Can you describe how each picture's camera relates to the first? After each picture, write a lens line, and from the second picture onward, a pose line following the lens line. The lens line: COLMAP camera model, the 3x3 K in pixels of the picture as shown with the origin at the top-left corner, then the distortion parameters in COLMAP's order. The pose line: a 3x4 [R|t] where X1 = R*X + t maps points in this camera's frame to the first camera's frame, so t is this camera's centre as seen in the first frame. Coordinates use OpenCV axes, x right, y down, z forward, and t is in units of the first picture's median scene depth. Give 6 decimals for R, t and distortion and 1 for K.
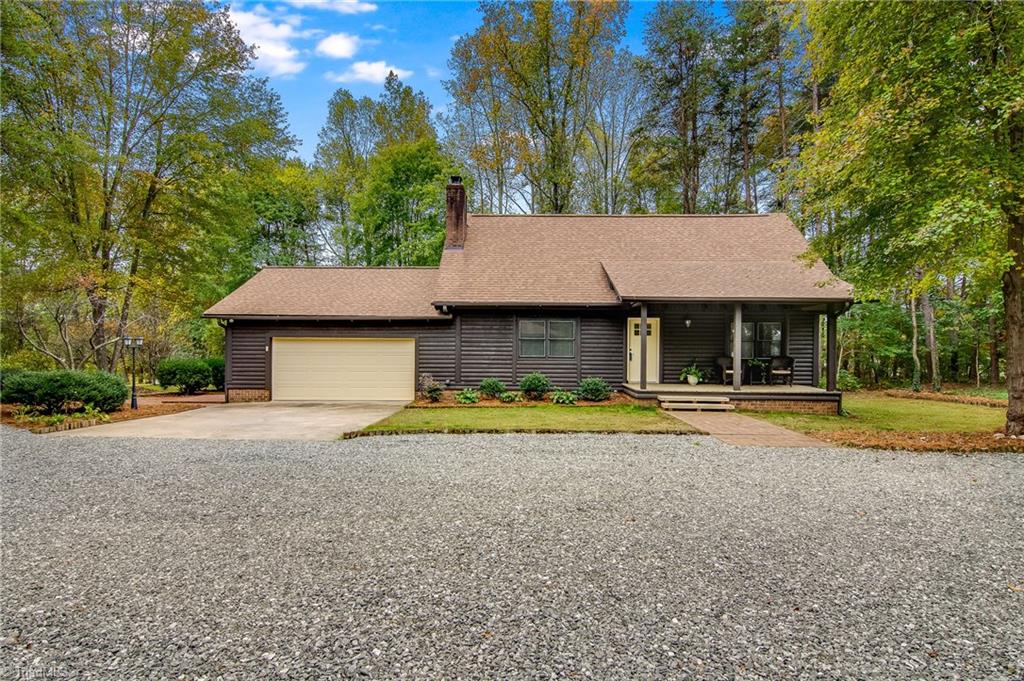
lens RADIAL K [[538.2, 0, 512.3], [0, 538.2, 345.3], [0, 0, 1]] dist [0.001413, 0.000066]
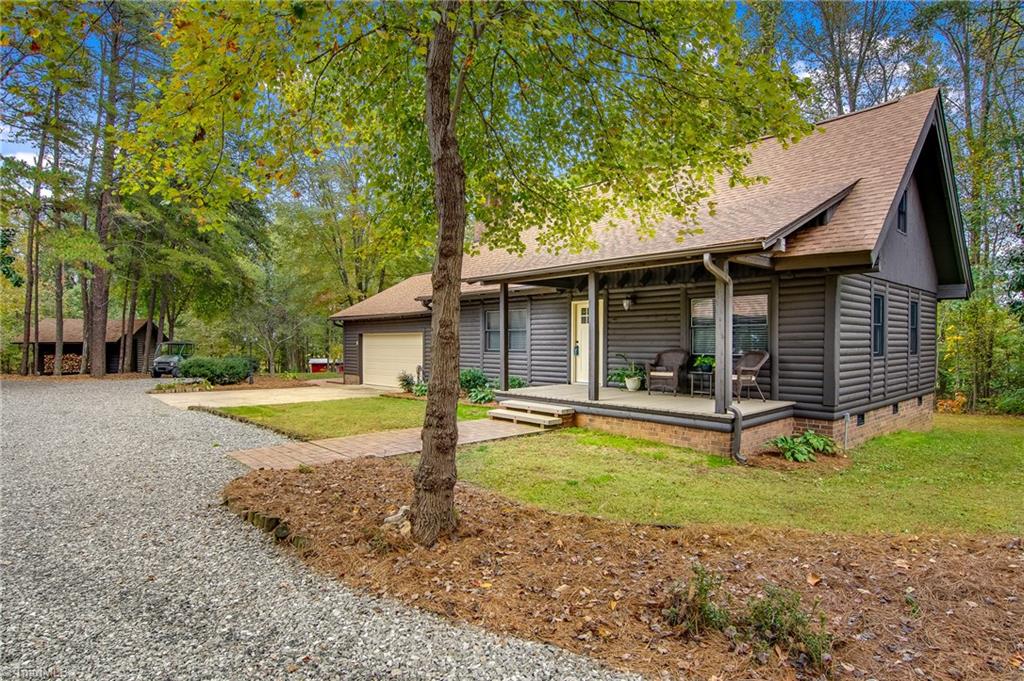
lens RADIAL K [[538.2, 0, 512.2], [0, 538.2, 340.7], [0, 0, 1]] dist [0.001413, 0.000066]
pose [[0.686729, -0.009294, -0.726854, 0.728222], [0.011232, 0.999935, -0.002174, 0.007248], [0.726826, -0.006671, 0.686789, 0.393658]]
